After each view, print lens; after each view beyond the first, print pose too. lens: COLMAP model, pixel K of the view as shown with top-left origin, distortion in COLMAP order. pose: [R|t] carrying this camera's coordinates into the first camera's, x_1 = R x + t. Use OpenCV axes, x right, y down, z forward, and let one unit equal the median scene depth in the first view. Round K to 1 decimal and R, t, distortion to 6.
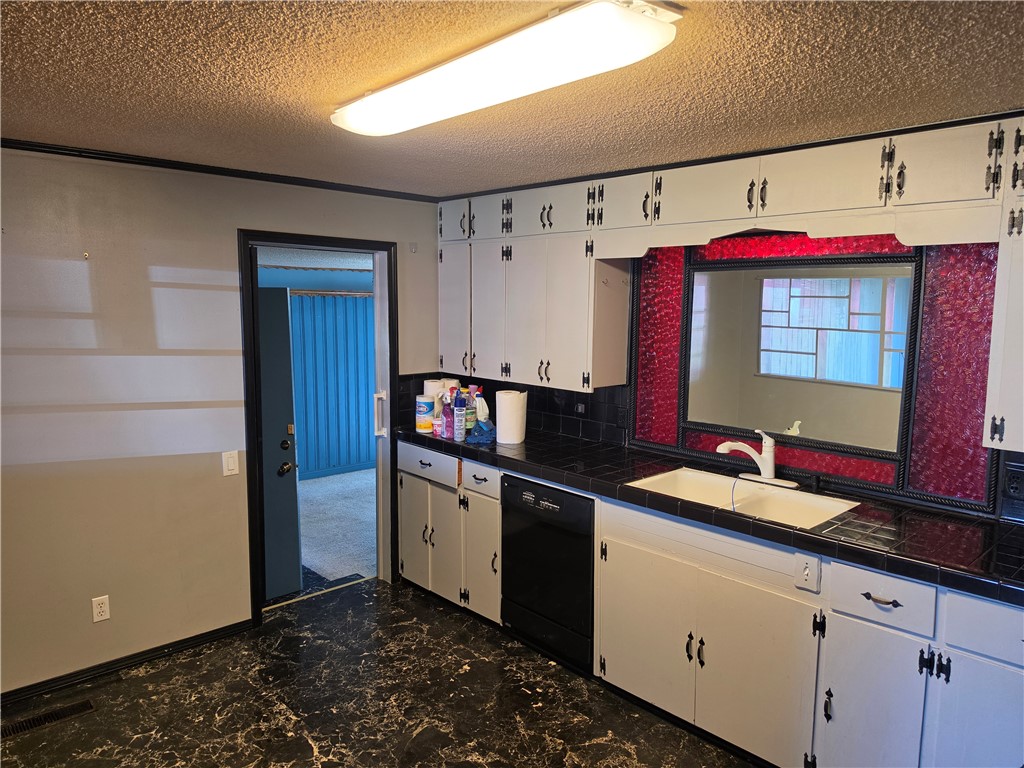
lens RADIAL K [[720.8, 0, 512.0], [0, 720.8, 384.0], [0, 0, 1]] dist [0.023121, -0.003736]
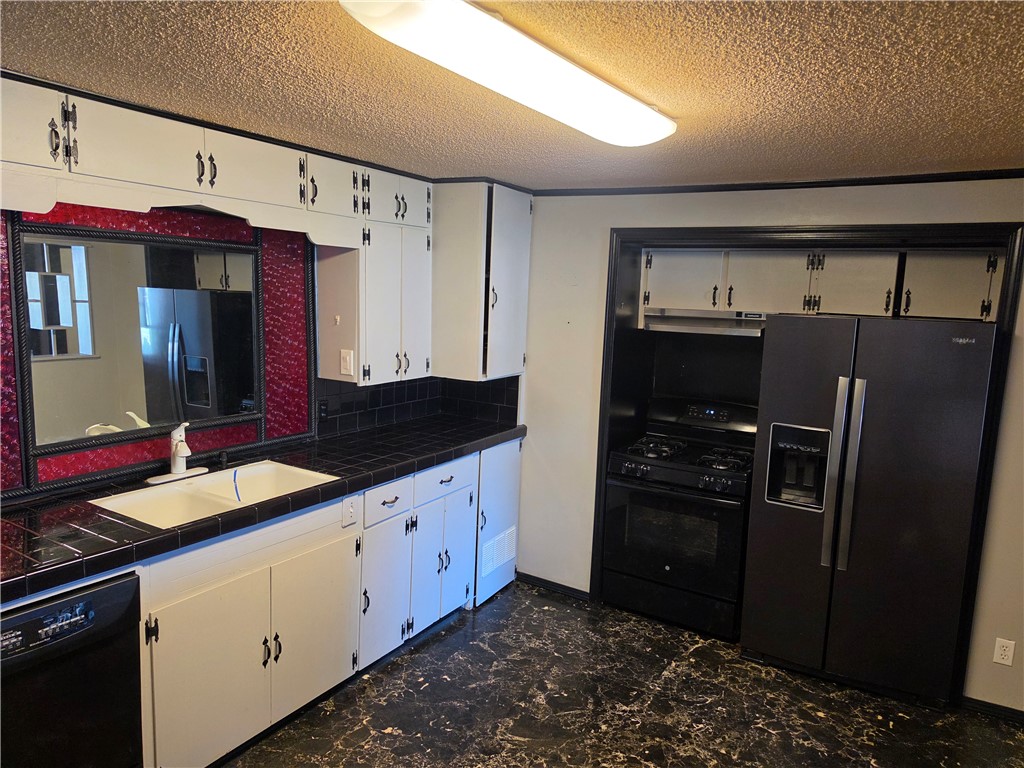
lens RADIAL K [[689.7, 0, 512.0], [0, 689.7, 384.0], [0, 0, 1]] dist [0.056760, -0.084980]
pose [[-0.267273, -0.149013, 0.952029, -0.655575], [0.069380, 0.982431, 0.173250, -0.118421], [-0.961120, 0.112357, -0.252239, 0.879938]]
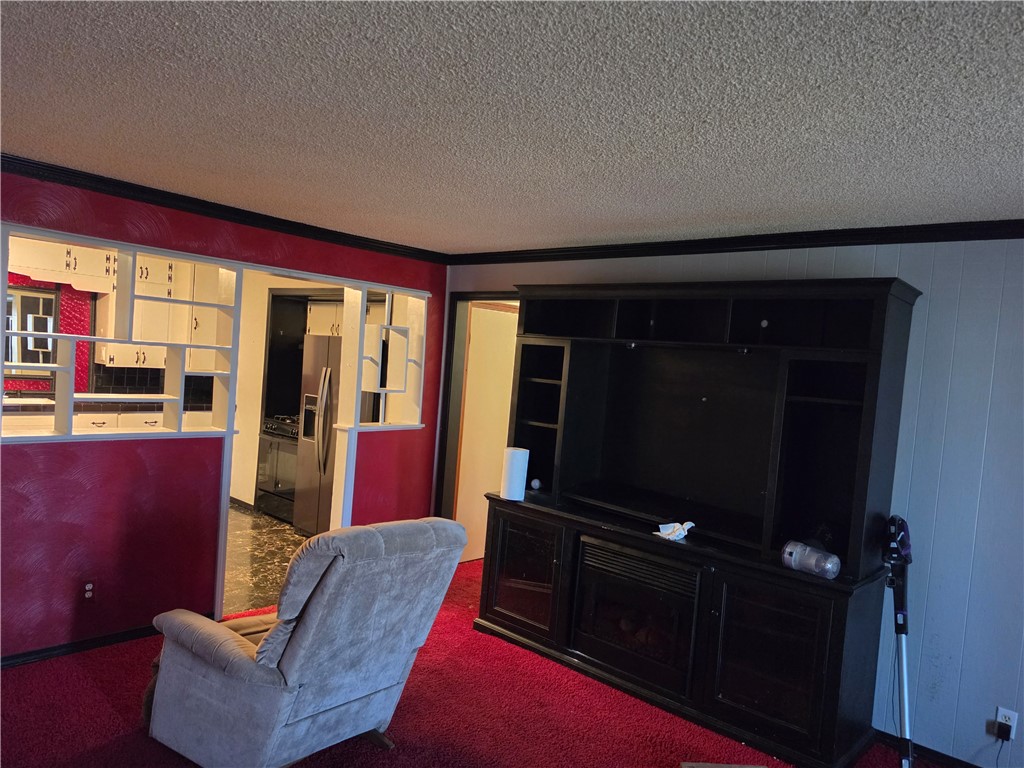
lens RADIAL K [[689.7, 0, 512.0], [0, 689.7, 384.0], [0, 0, 1]] dist [0.056760, -0.084980]
pose [[-0.105176, -0.044116, 0.993475, -1.795023], [0.037724, 0.998119, 0.048316, 0.069641], [-0.993738, 0.042560, -0.103314, -0.217230]]
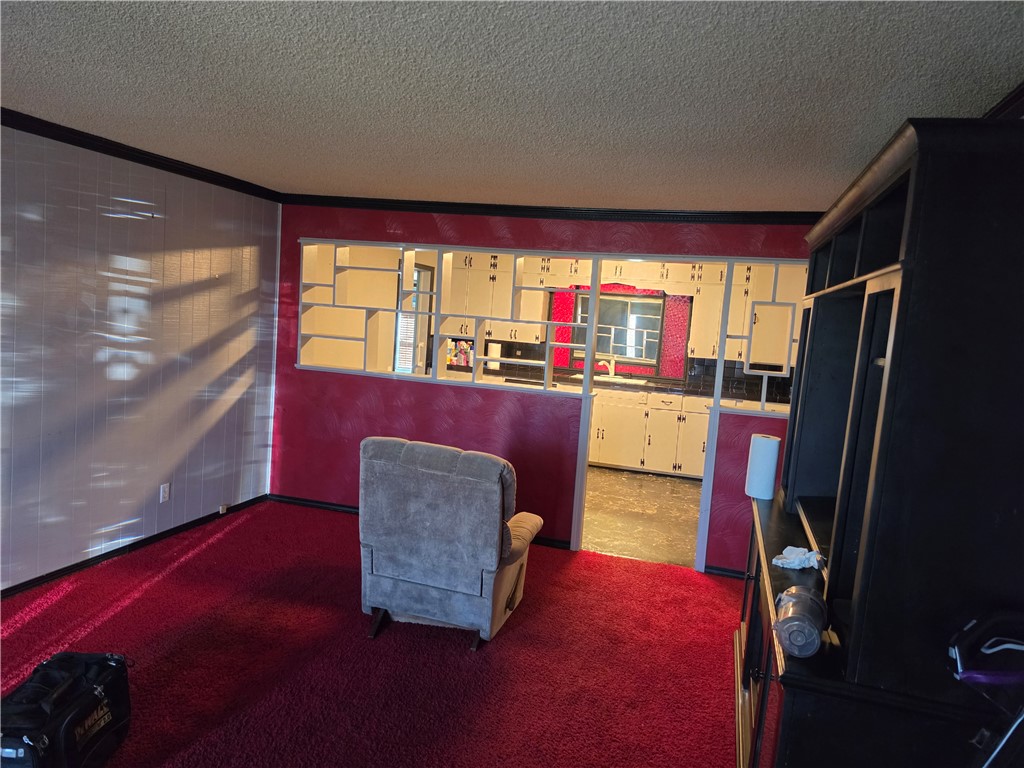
lens RADIAL K [[689.7, 0, 512.0], [0, 689.7, 384.0], [0, 0, 1]] dist [0.056760, -0.084980]
pose [[0.851414, 0.005271, 0.524467, -1.407275], [-0.006936, 0.999975, 0.001210, 0.174420], [-0.524448, -0.004668, 0.851430, -1.054485]]
